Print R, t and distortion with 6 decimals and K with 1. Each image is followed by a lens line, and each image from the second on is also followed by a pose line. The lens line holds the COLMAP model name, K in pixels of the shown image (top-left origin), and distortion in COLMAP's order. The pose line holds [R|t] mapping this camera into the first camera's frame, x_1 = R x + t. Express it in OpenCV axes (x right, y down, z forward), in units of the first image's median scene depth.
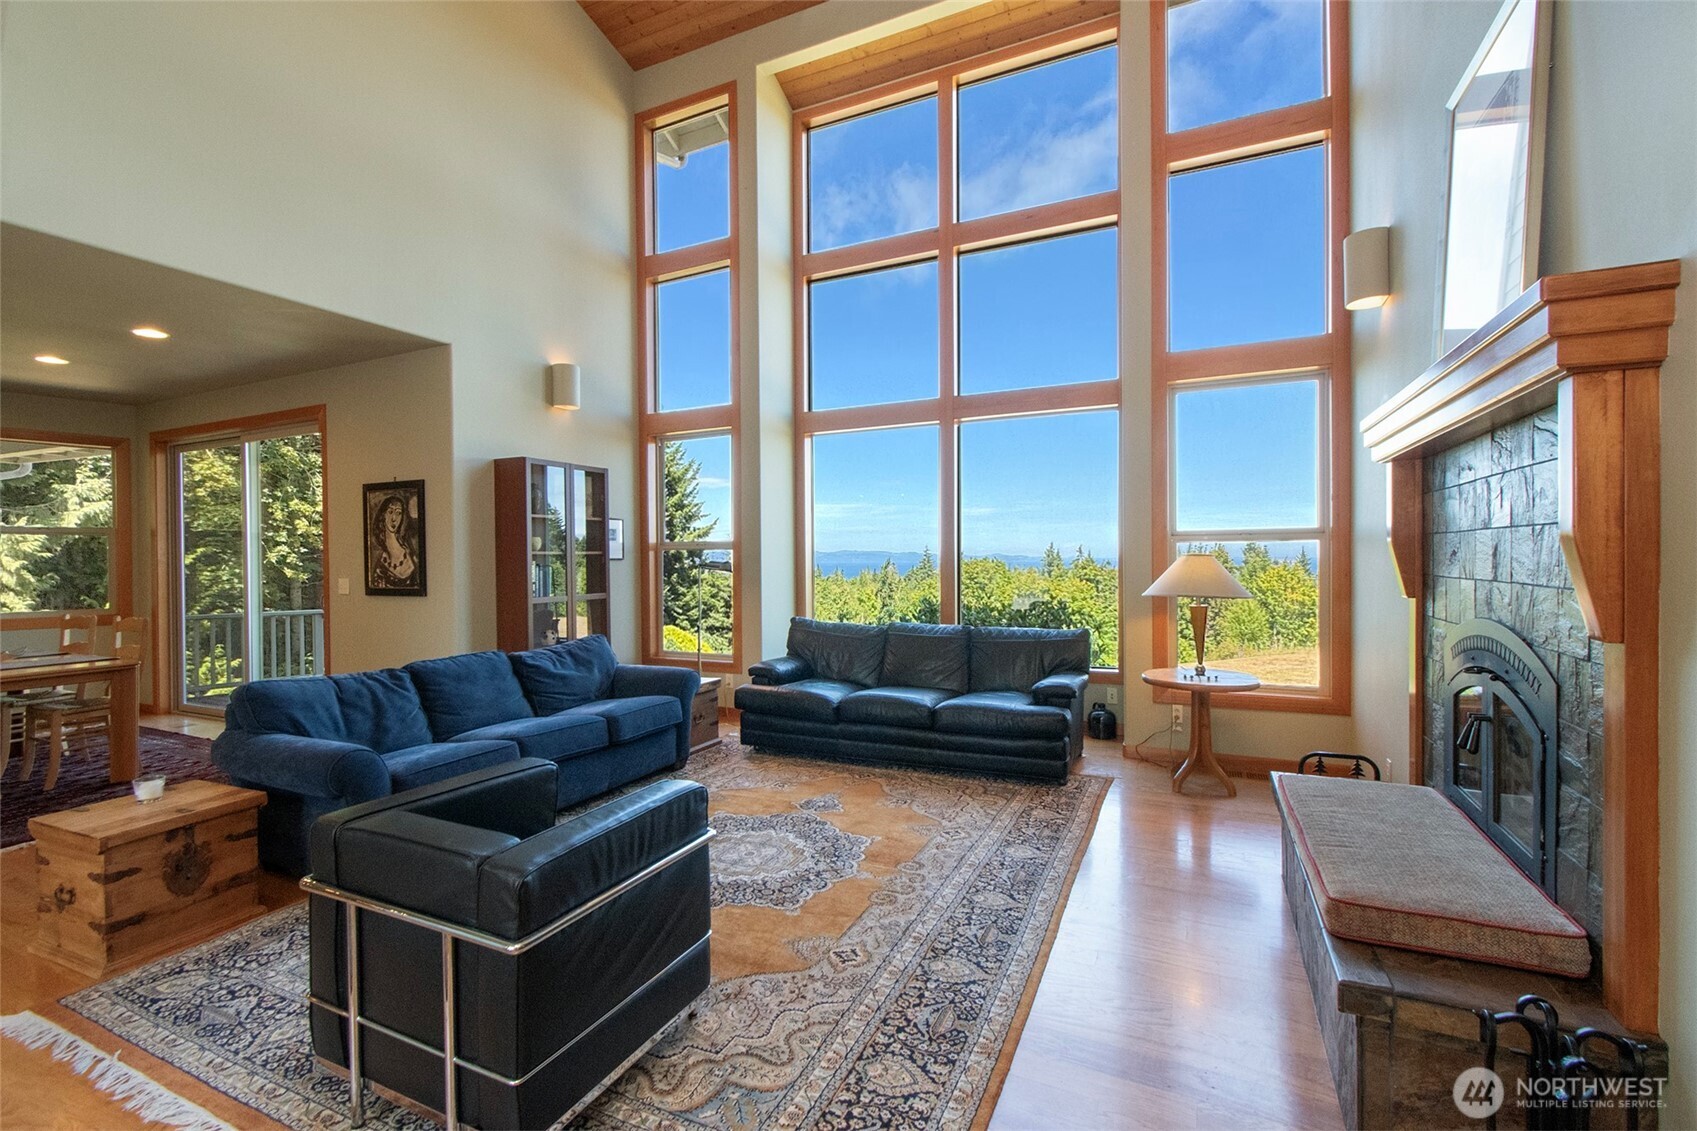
lens RADIAL K [[771.4, 0, 817.6], [0, 771.4, 544.3], [0, 0, 1]] dist [0.003367, 0.000146]
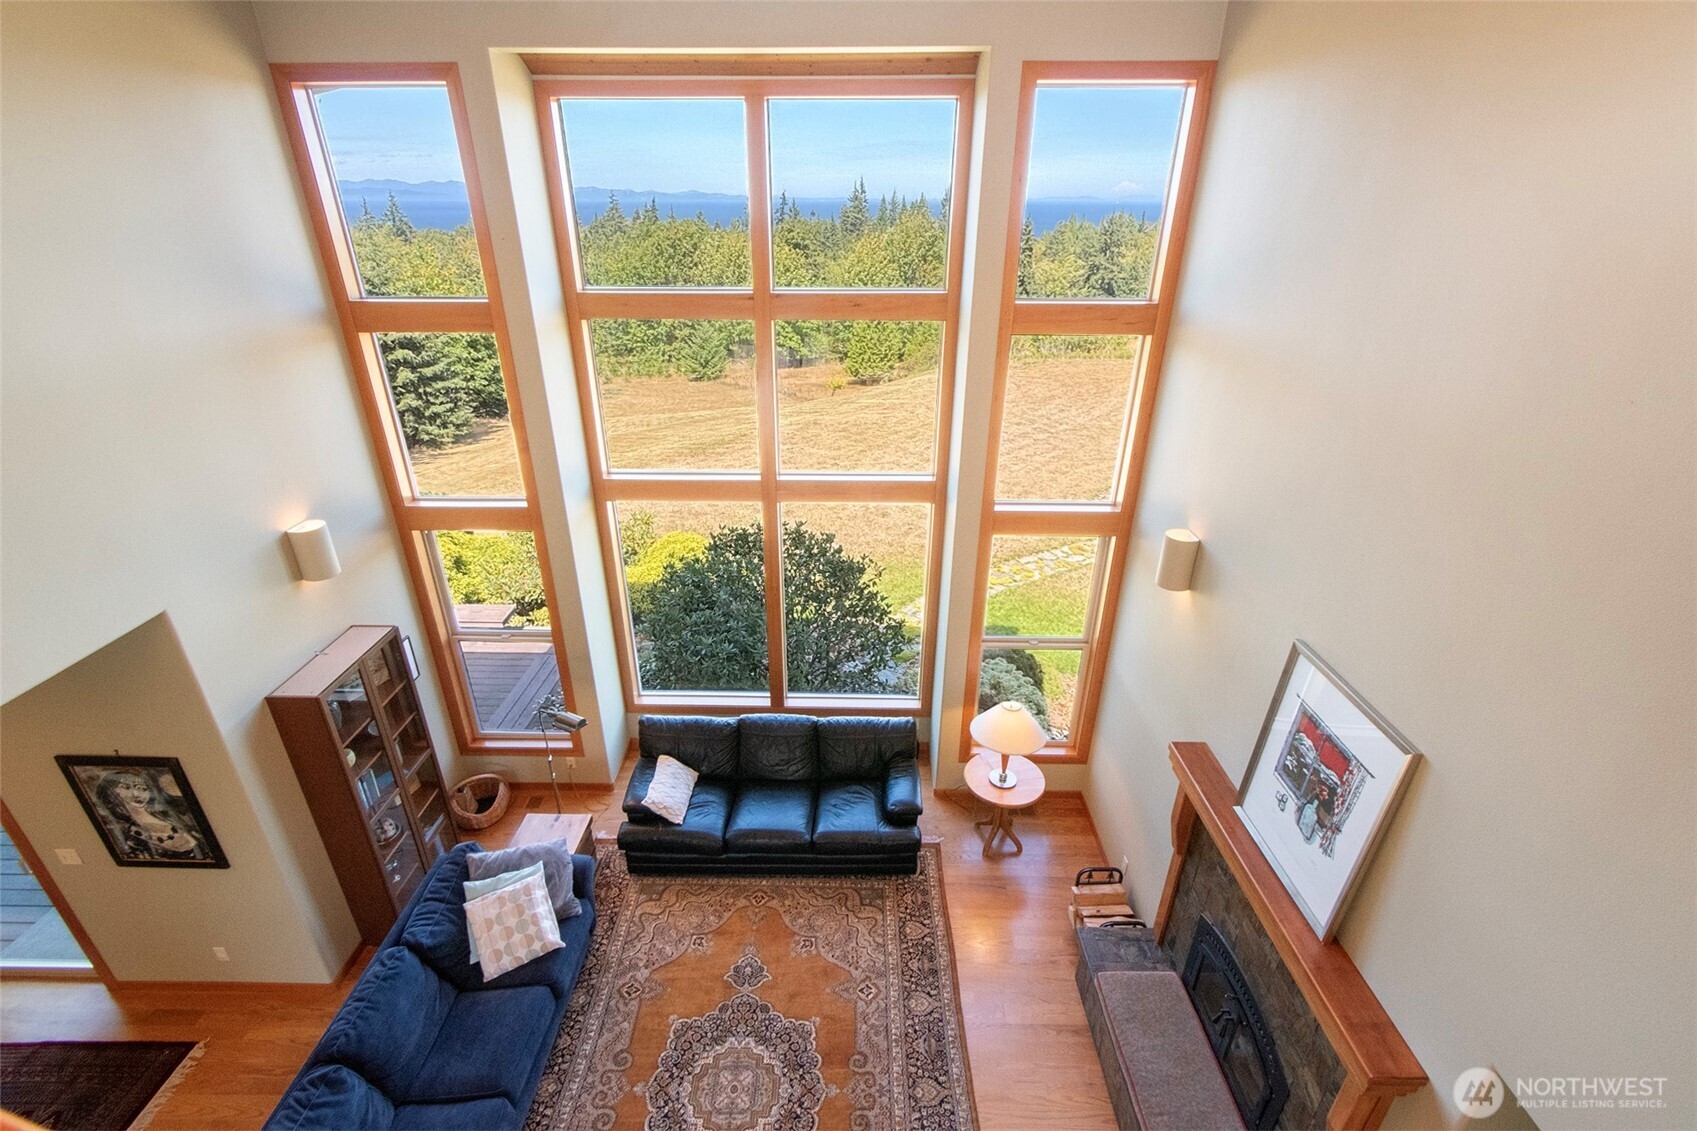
lens RADIAL K [[771.4, 0, 852.7], [0, 771.4, 575.0], [0, 0, 1]] dist [0.003367, 0.000146]
pose [[0.899018, -0.179253, 0.399543, -0.233905], [-0.007471, 0.905972, 0.423272, -0.785336], [-0.437848, -0.383515, 0.813146, 0.180173]]
